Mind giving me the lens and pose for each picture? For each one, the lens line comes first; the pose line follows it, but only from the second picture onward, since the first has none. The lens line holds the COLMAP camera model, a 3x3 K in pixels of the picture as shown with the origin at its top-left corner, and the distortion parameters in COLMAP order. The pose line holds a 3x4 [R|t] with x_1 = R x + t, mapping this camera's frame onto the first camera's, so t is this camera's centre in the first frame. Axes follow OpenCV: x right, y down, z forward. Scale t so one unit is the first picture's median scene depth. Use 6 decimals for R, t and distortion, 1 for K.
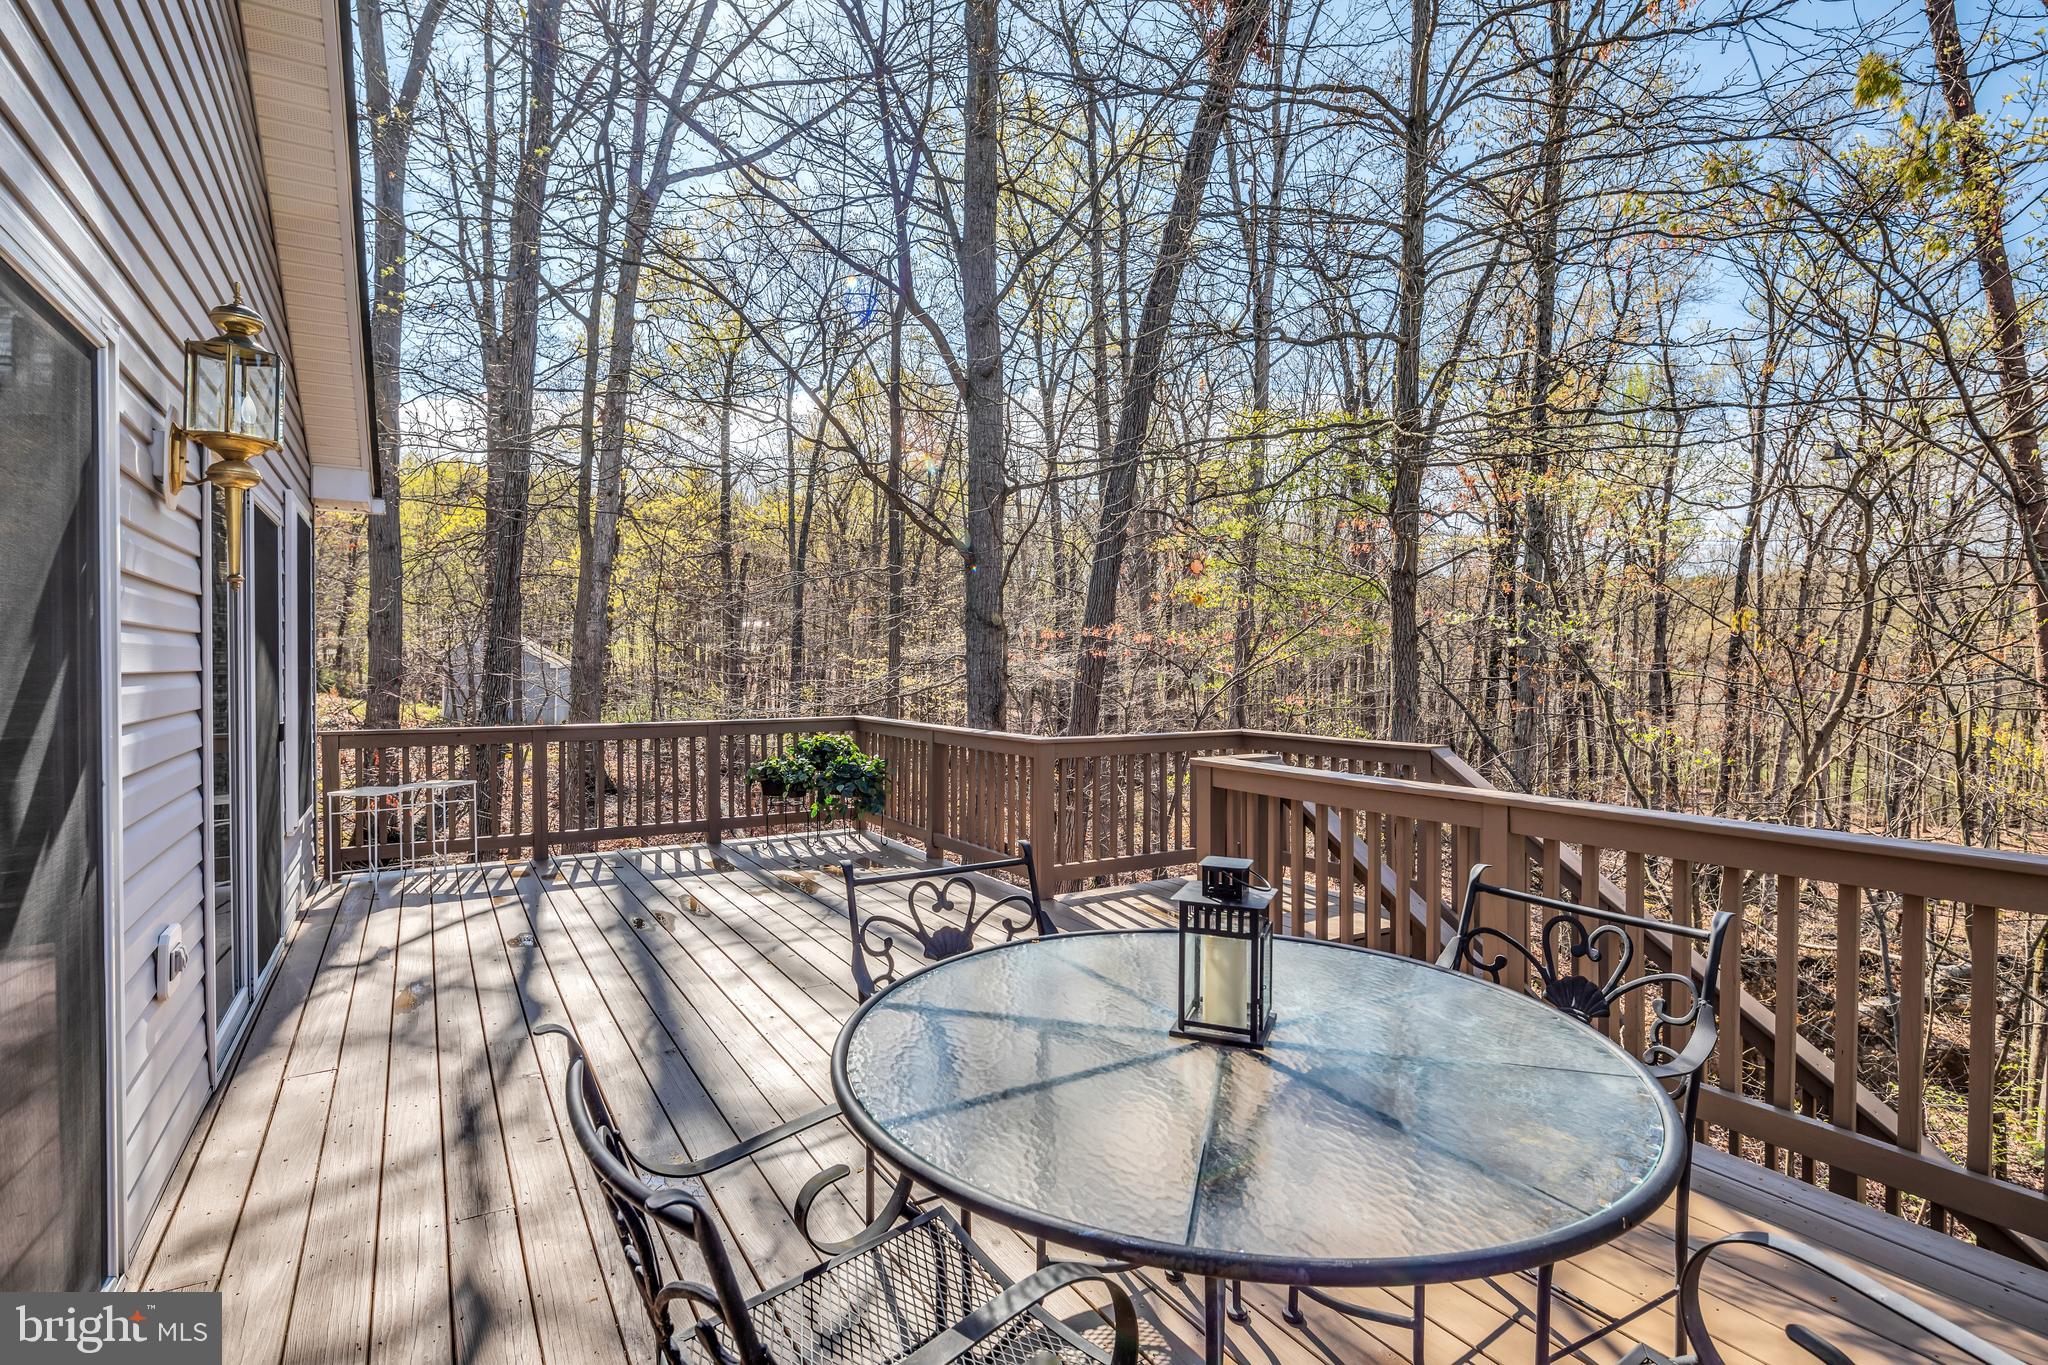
lens RADIAL K [[998.7, 0, 1028.1], [0, 998.7, 659.9], [0, 0, 1]] dist [0.005828, -0.005364]
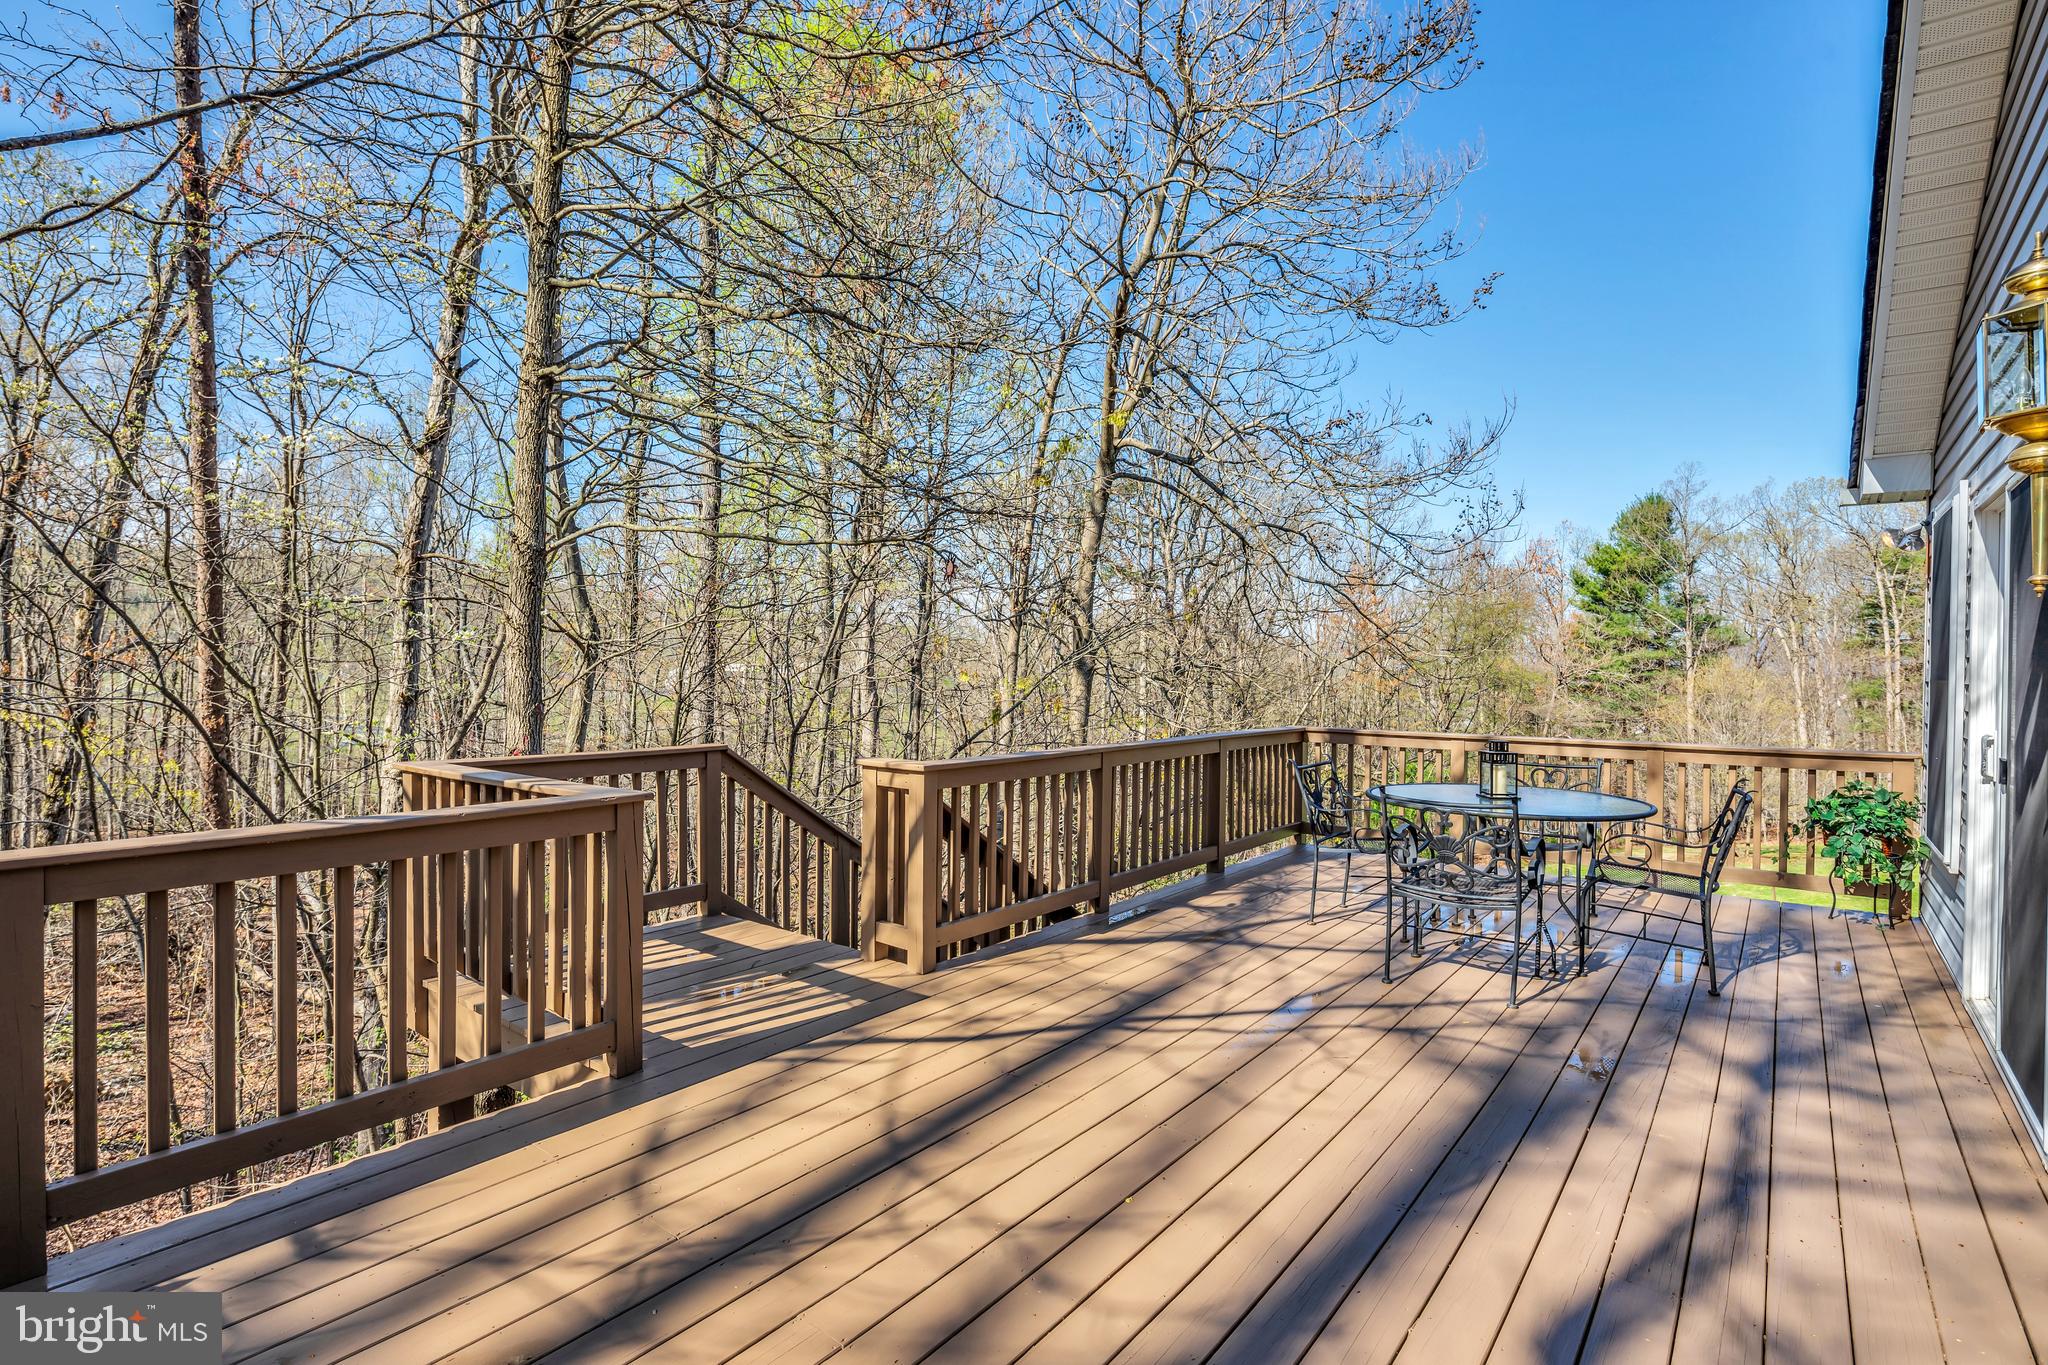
lens RADIAL K [[998.7, 0, 1028.1], [0, 998.7, 659.9], [0, 0, 1]] dist [0.005828, -0.005364]
pose [[-0.357545, -0.000570, 0.933896, -0.864491], [-0.011417, 0.999928, -0.003761, 0.002236], [-0.933826, -0.012007, -0.357526, 1.423319]]
